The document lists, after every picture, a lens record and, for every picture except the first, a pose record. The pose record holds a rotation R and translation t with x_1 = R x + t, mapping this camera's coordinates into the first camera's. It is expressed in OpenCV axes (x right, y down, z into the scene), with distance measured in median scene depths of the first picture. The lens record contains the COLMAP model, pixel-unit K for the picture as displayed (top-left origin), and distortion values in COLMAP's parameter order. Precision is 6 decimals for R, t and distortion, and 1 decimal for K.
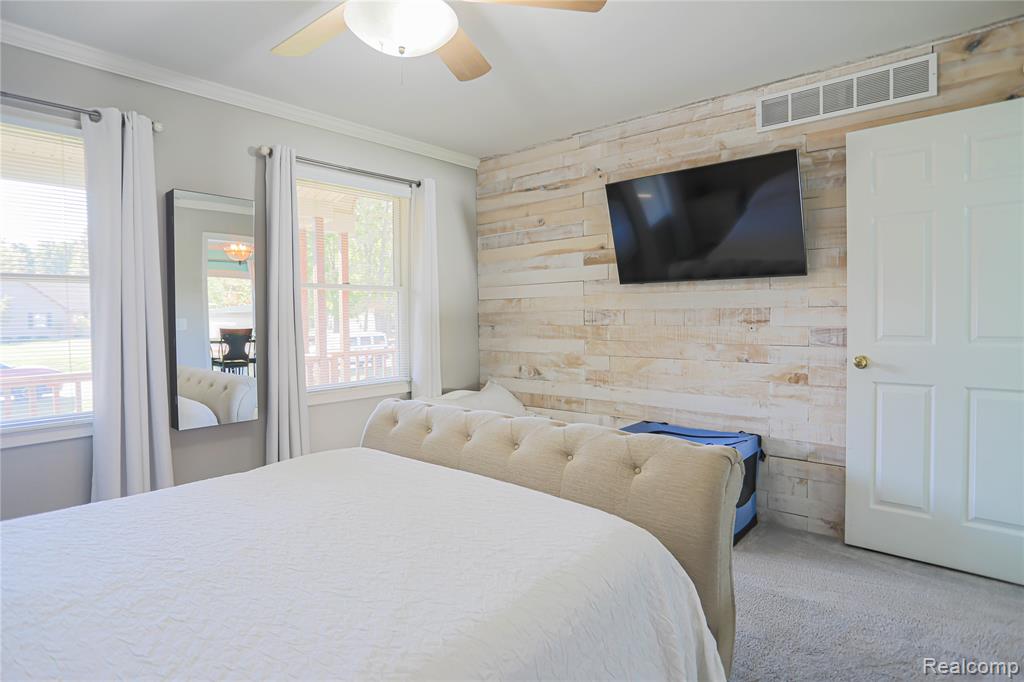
lens RADIAL K [[531.9, 0, 520.0], [0, 531.9, 332.7], [0, 0, 1]] dist [-0.041518, 0.010062]
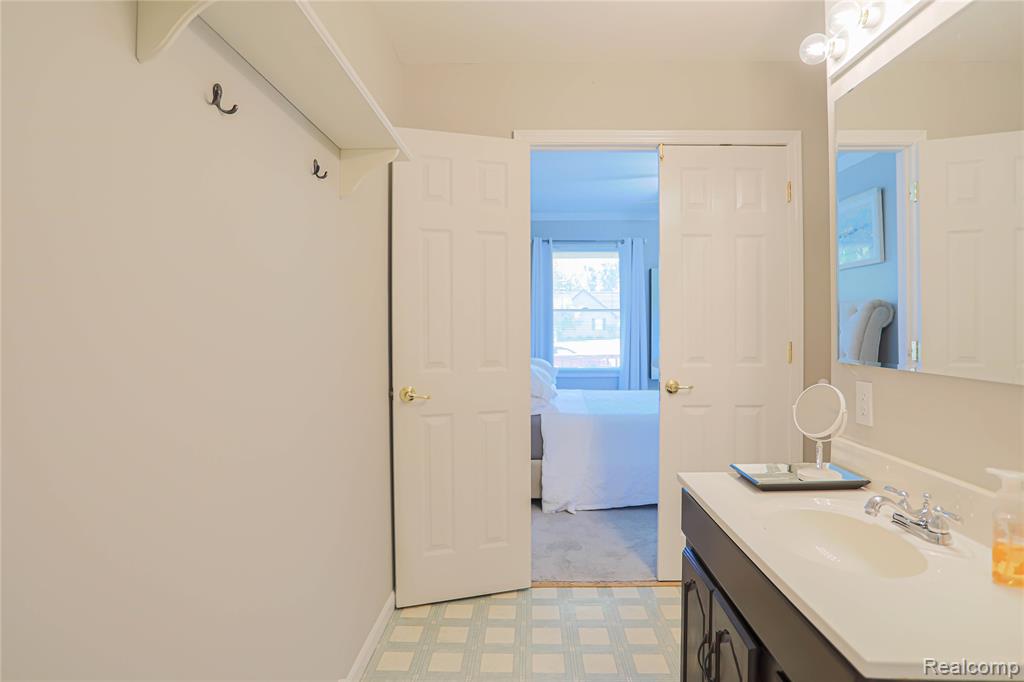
lens RADIAL K [[531.9, 0, 516.1], [0, 531.9, 333.6], [0, 0, 1]] dist [-0.041518, 0.010062]
pose [[0.635204, 0.011671, -0.772256, 0.716296], [-0.020353, 0.999792, -0.001631, 0.009652], [0.772076, 0.016754, 0.635309, -0.870827]]
